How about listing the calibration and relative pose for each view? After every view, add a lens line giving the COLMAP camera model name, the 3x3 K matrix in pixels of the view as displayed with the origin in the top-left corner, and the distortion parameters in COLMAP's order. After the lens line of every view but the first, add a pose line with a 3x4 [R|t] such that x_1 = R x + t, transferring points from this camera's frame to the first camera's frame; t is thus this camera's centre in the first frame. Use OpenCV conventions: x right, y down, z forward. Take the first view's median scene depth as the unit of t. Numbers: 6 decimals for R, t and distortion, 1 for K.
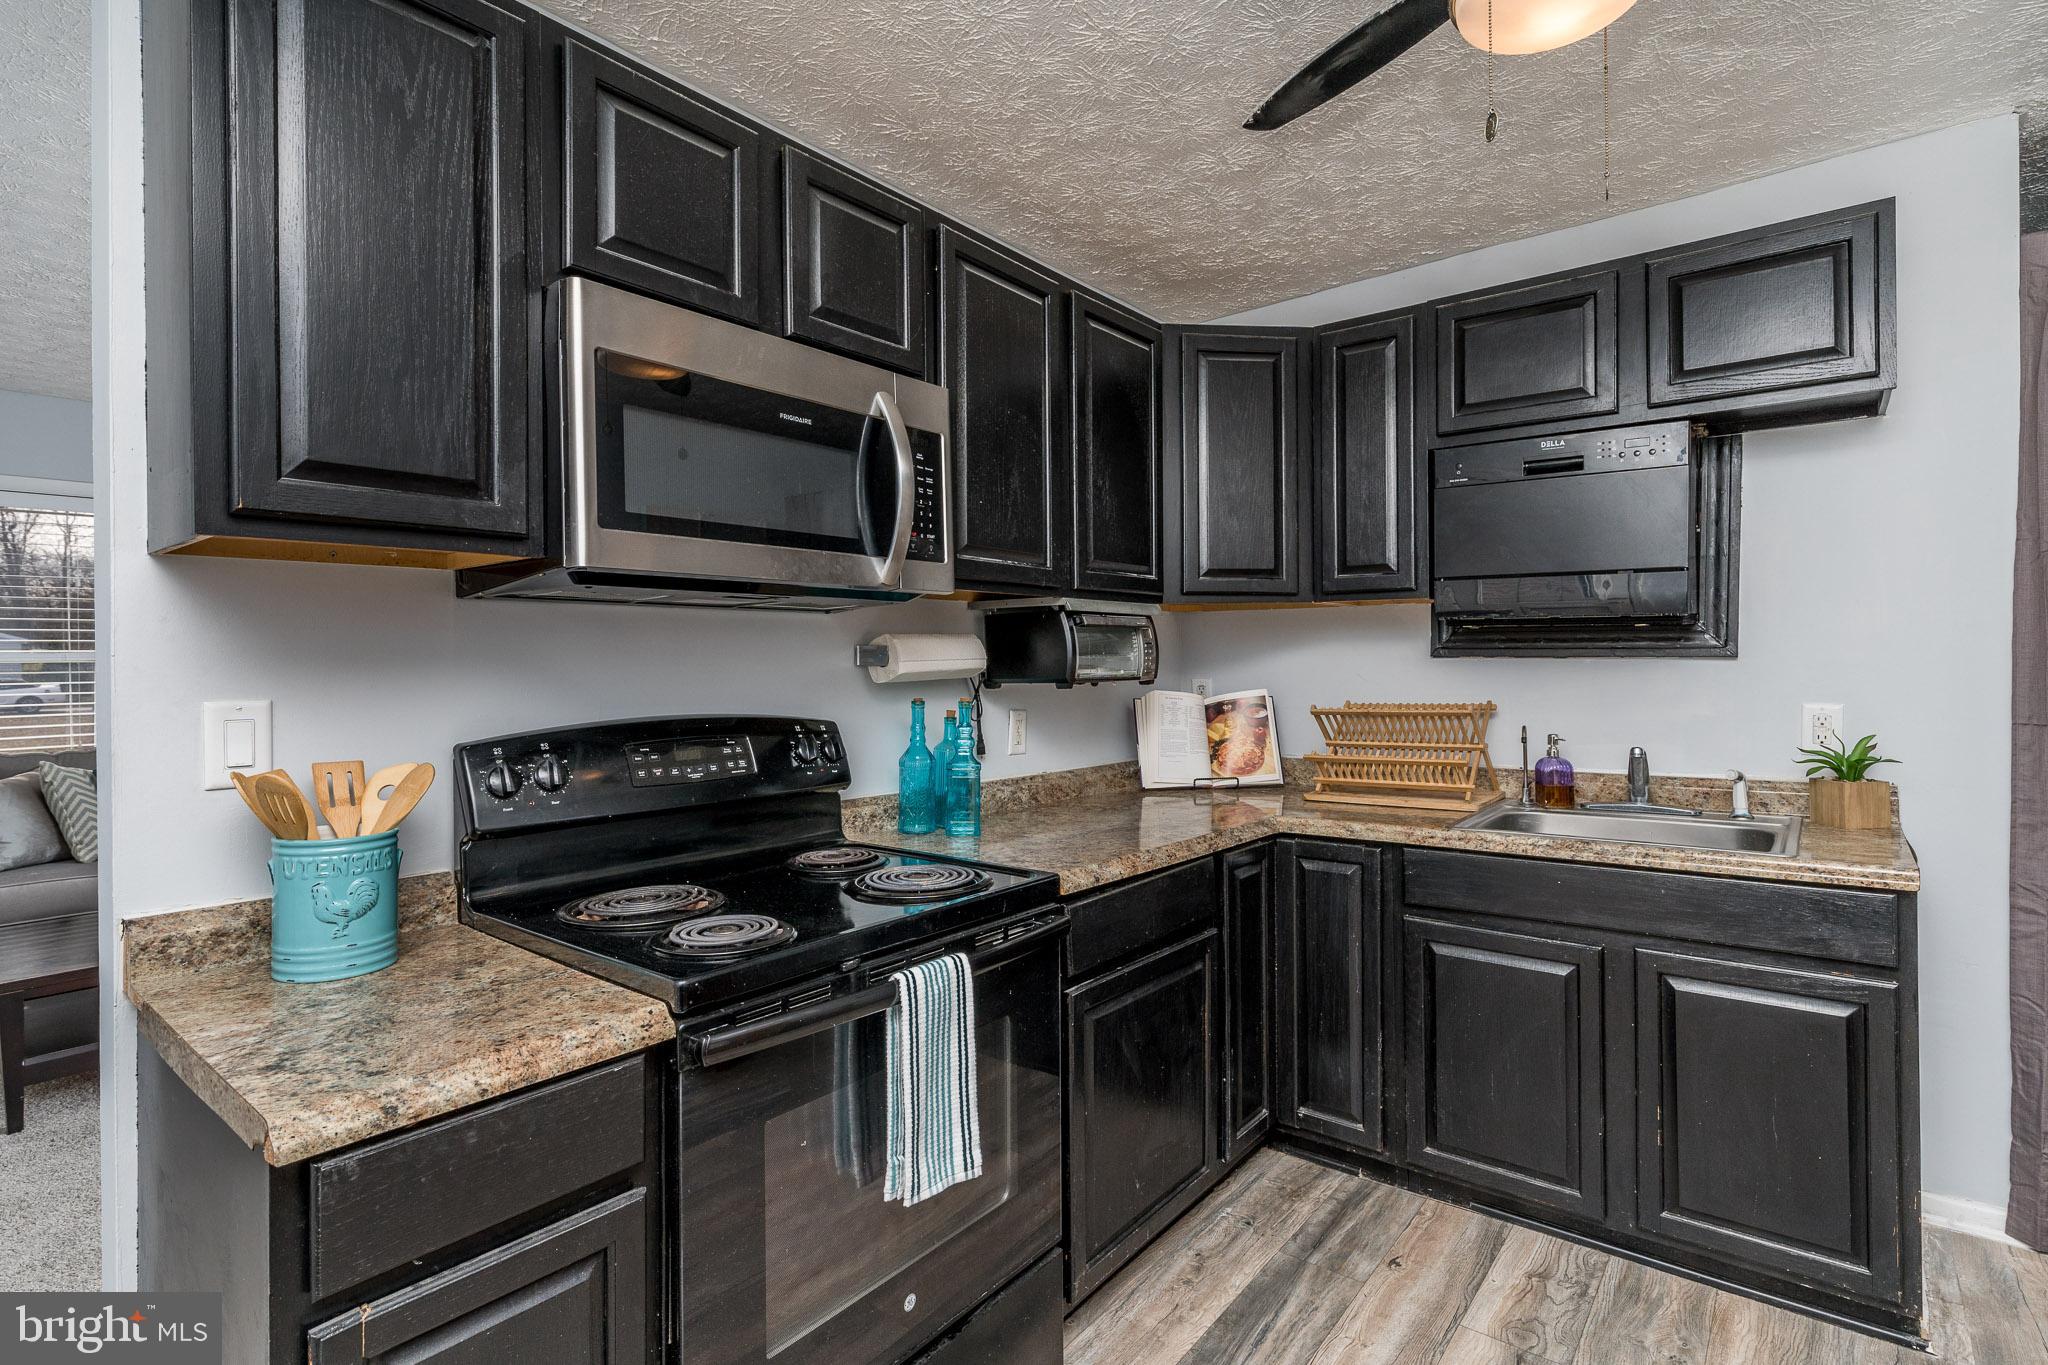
lens RADIAL K [[994.8, 0, 1019.6], [0, 994.8, 662.3], [0, 0, 1]] dist [0.000715, 0.000166]
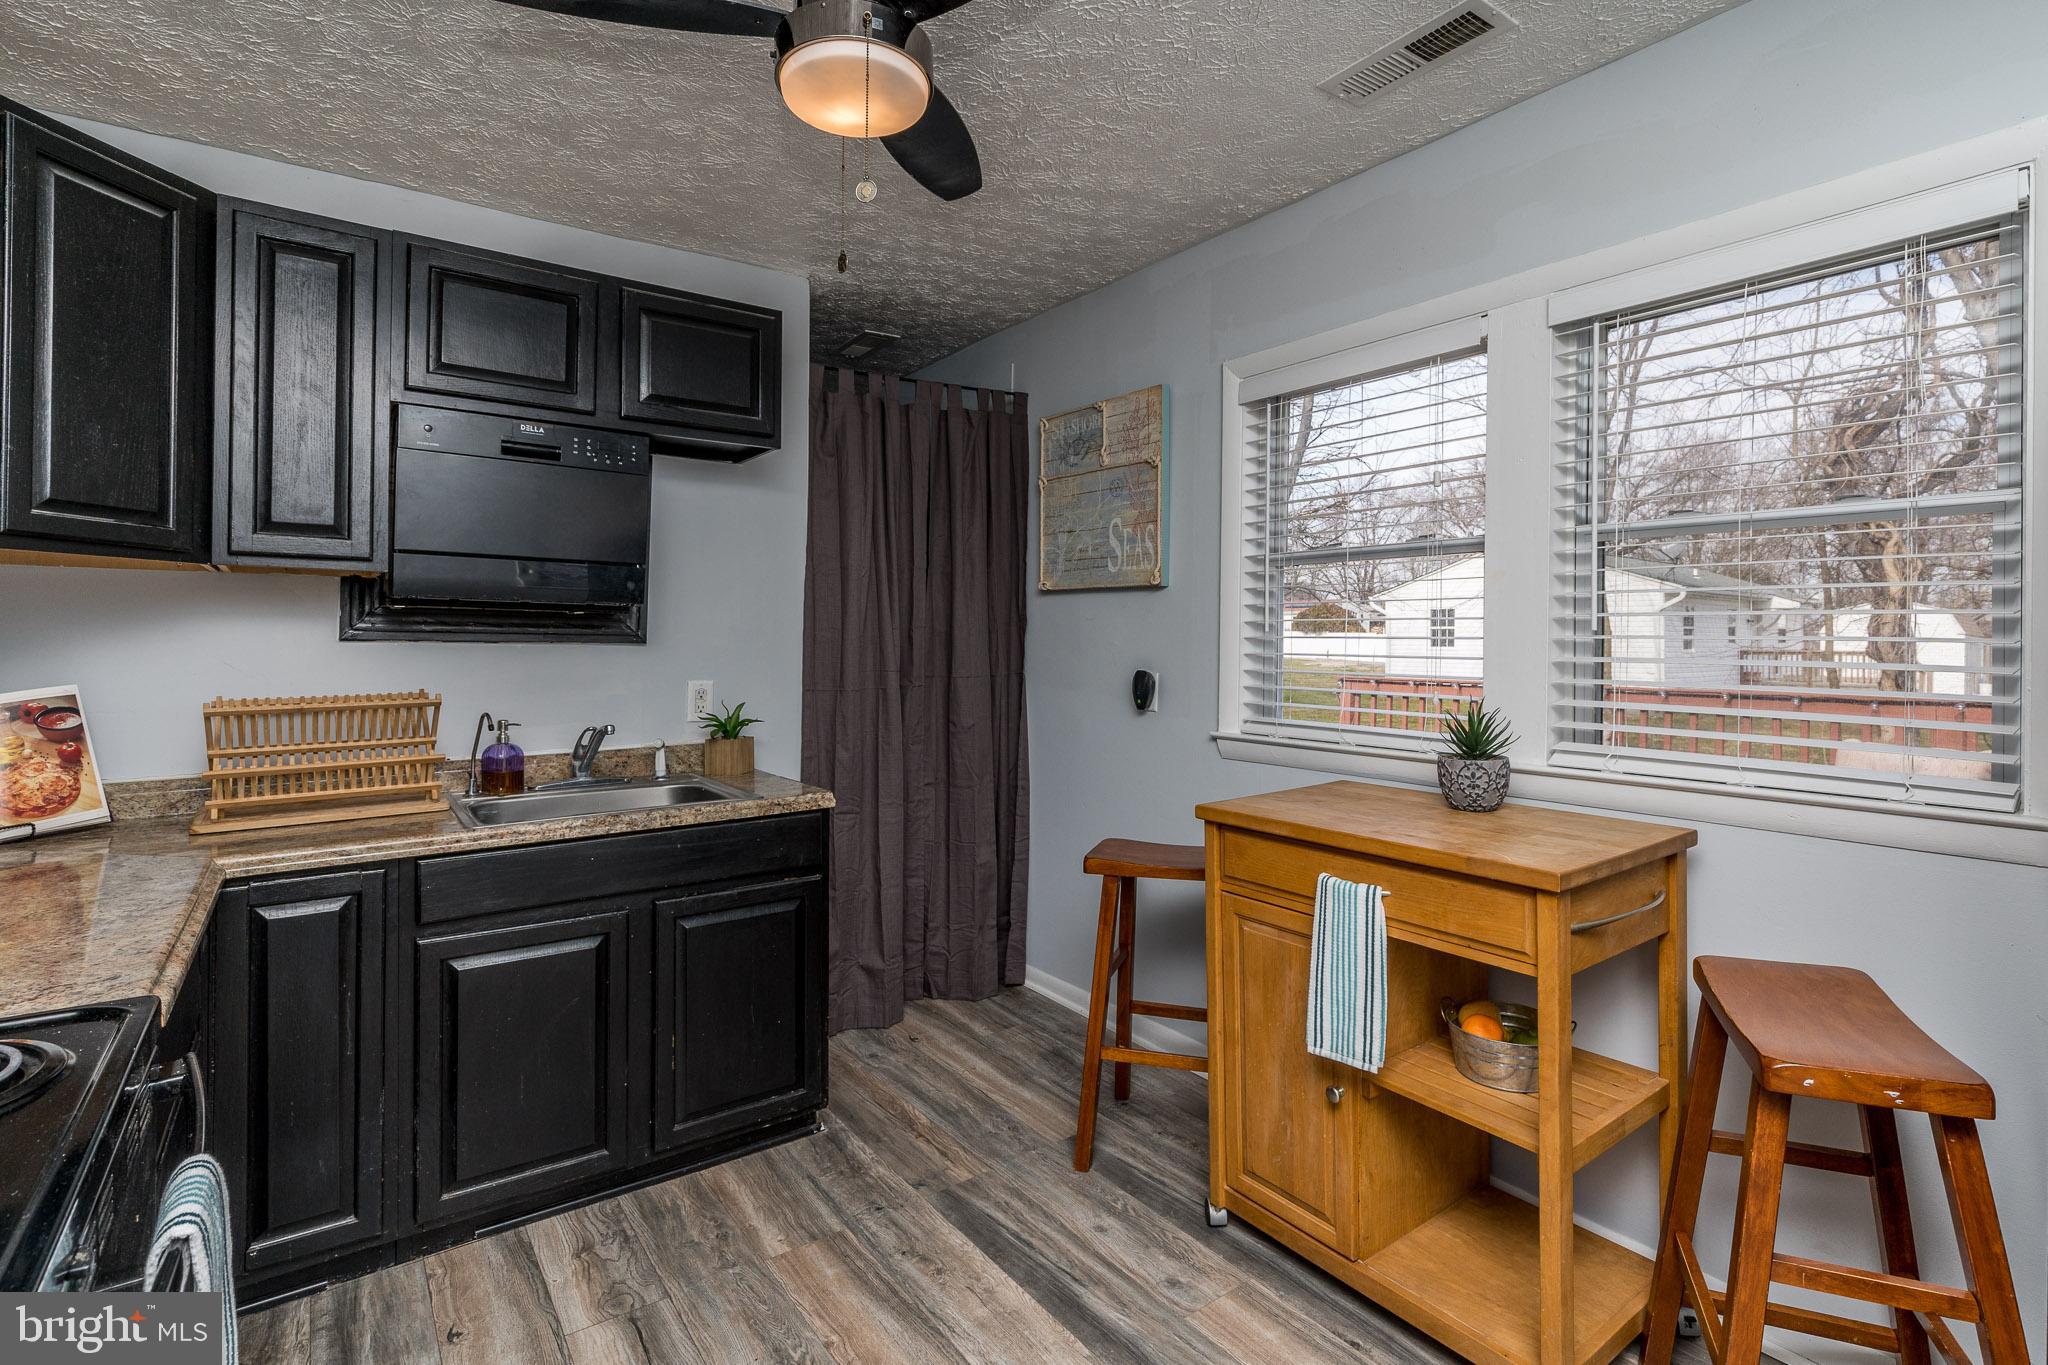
lens RADIAL K [[994.8, 0, 1041.0], [0, 994.8, 648.3], [0, 0, 1]] dist [0.000715, 0.000166]
pose [[0.257132, 0.006338, 0.966356, -0.308160], [-0.000330, 0.999979, -0.006471, 0.007866], [-0.966376, 0.001345, 0.257129, 0.257535]]
